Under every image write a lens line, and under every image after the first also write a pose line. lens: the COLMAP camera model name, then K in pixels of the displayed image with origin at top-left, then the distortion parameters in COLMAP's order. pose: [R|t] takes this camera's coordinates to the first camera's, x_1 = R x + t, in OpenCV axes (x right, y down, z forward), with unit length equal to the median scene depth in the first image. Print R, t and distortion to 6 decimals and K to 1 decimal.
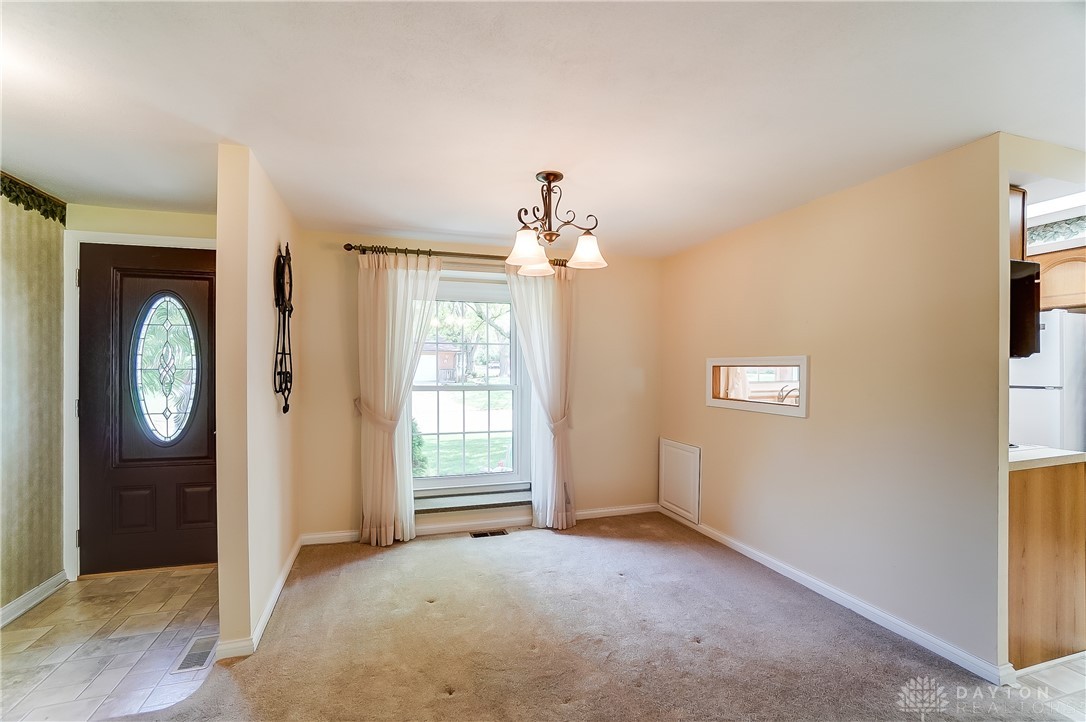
lens RADIAL K [[482.5, 0, 538.9], [0, 482.5, 362.7], [0, 0, 1]] dist [-0.064132, 0.022885]
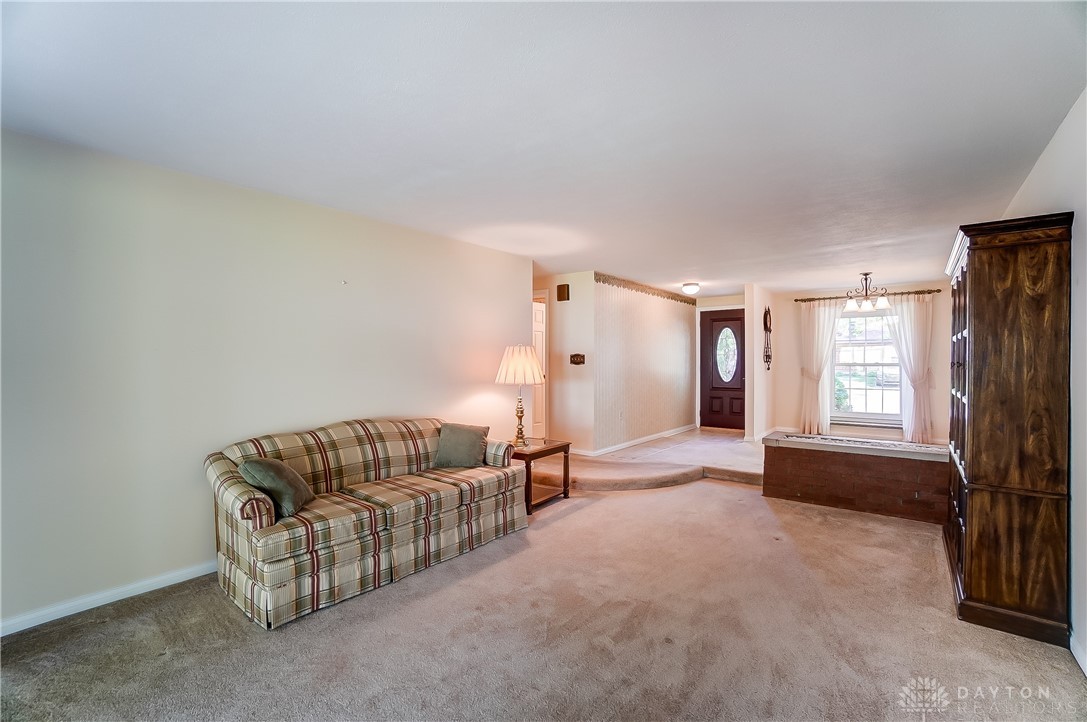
lens RADIAL K [[482.9, 0, 539.4], [0, 482.9, 362.7], [0, 0, 1]] dist [-0.064132, 0.022885]
pose [[0.549742, 0.001684, -0.835333, 0.798037], [0.008672, 0.999933, 0.007723, 0.025254], [0.835289, -0.011490, 0.549690, -1.240292]]
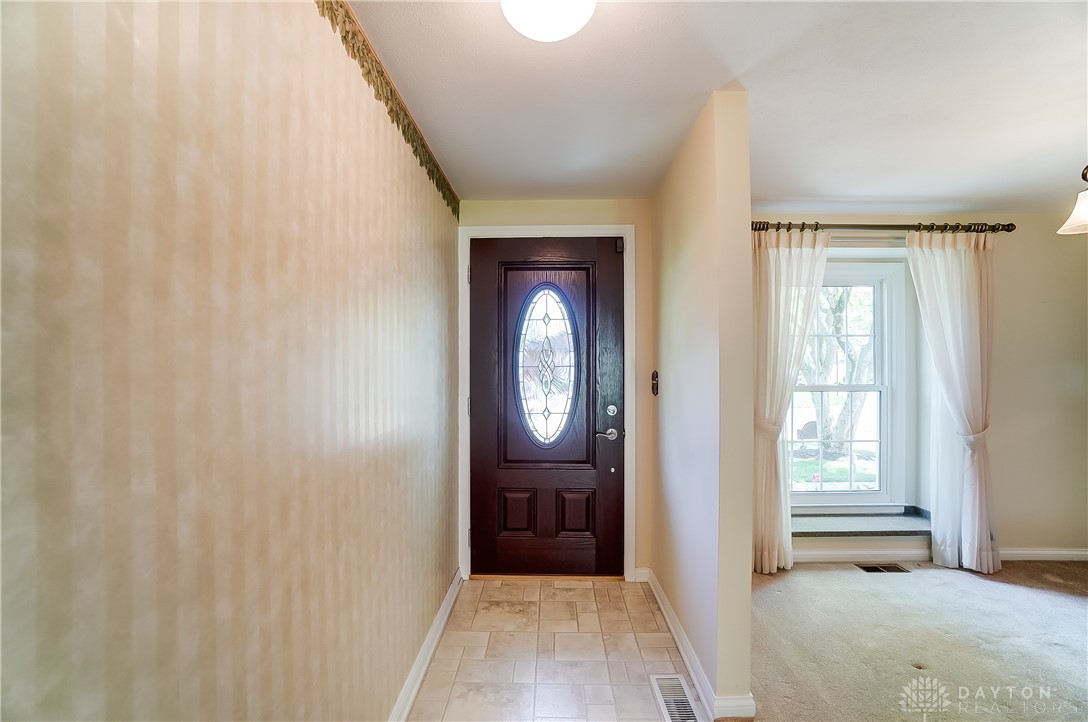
lens RADIAL K [[483.4, 0, 539.9], [0, 483.4, 362.7], [0, 0, 1]] dist [-0.064132, 0.022885]
pose [[0.944075, -0.004724, -0.329696, -0.425987], [0.006265, 0.999974, 0.003611, 0.001882], [0.329670, -0.005475, 0.944080, 0.067646]]
